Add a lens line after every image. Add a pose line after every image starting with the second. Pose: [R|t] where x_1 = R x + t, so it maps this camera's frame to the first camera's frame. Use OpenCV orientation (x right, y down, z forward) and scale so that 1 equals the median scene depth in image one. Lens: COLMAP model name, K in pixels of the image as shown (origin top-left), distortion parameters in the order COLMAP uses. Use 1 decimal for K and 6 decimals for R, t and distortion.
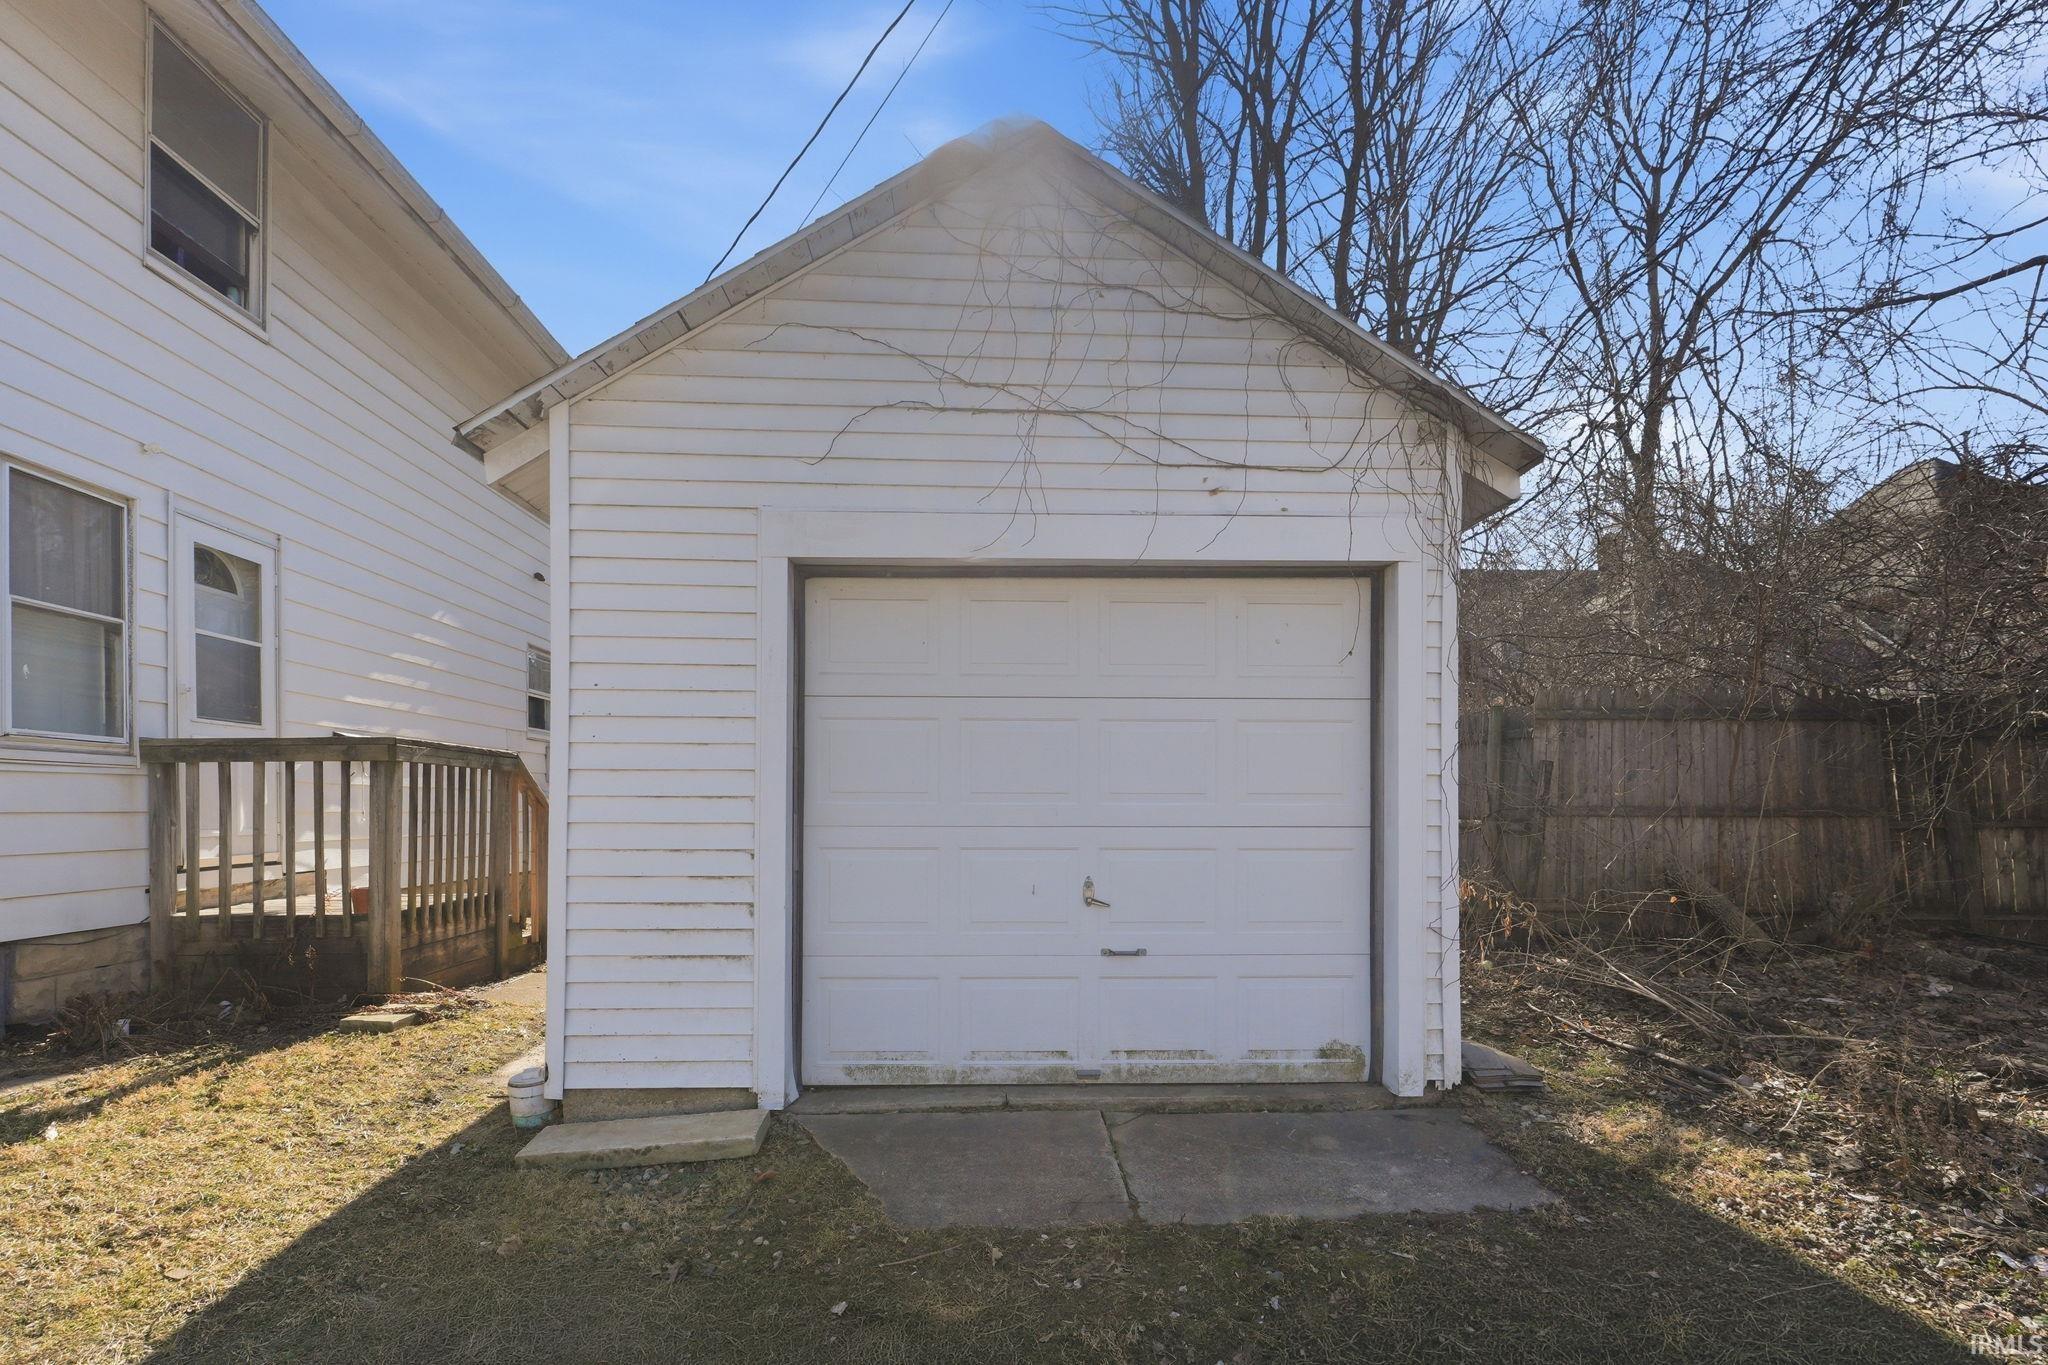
lens RADIAL K [[946.1, 0, 1018.8], [0, 946.1, 798.1], [0, 0, 1]] dist [-0.000818, -0.000292]
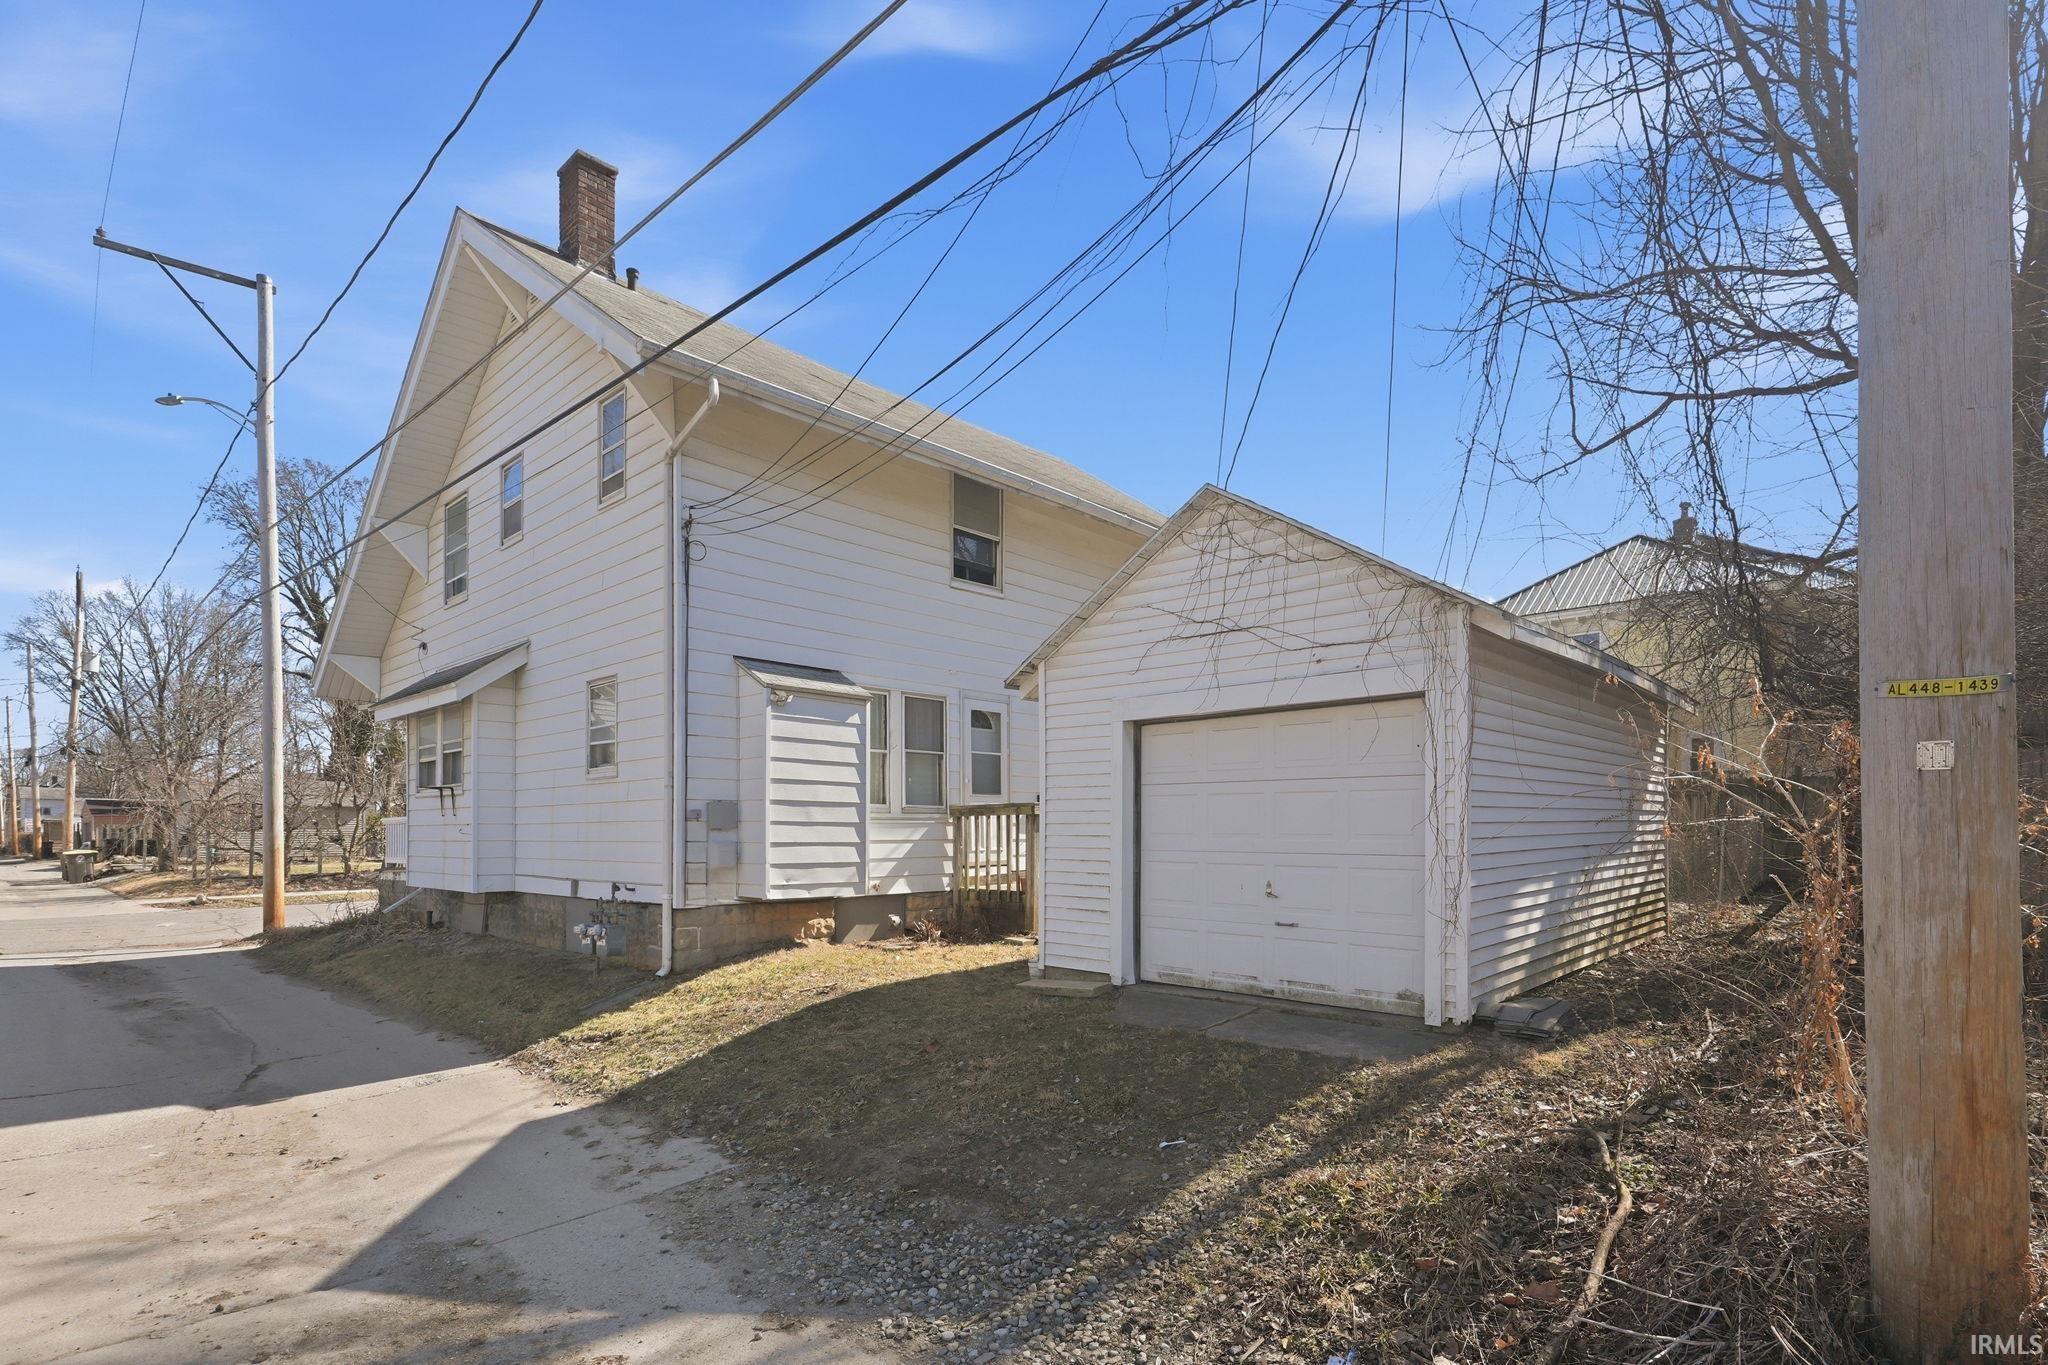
lens RADIAL K [[946.1, 0, 1018.8], [0, 946.1, 798.1], [0, 0, 1]] dist [-0.000818, -0.000292]
pose [[0.706134, -0.024277, -0.707662, 1.011977], [0.010345, 0.999659, -0.023972, -0.035293], [0.708003, 0.009606, 0.706144, -0.598498]]
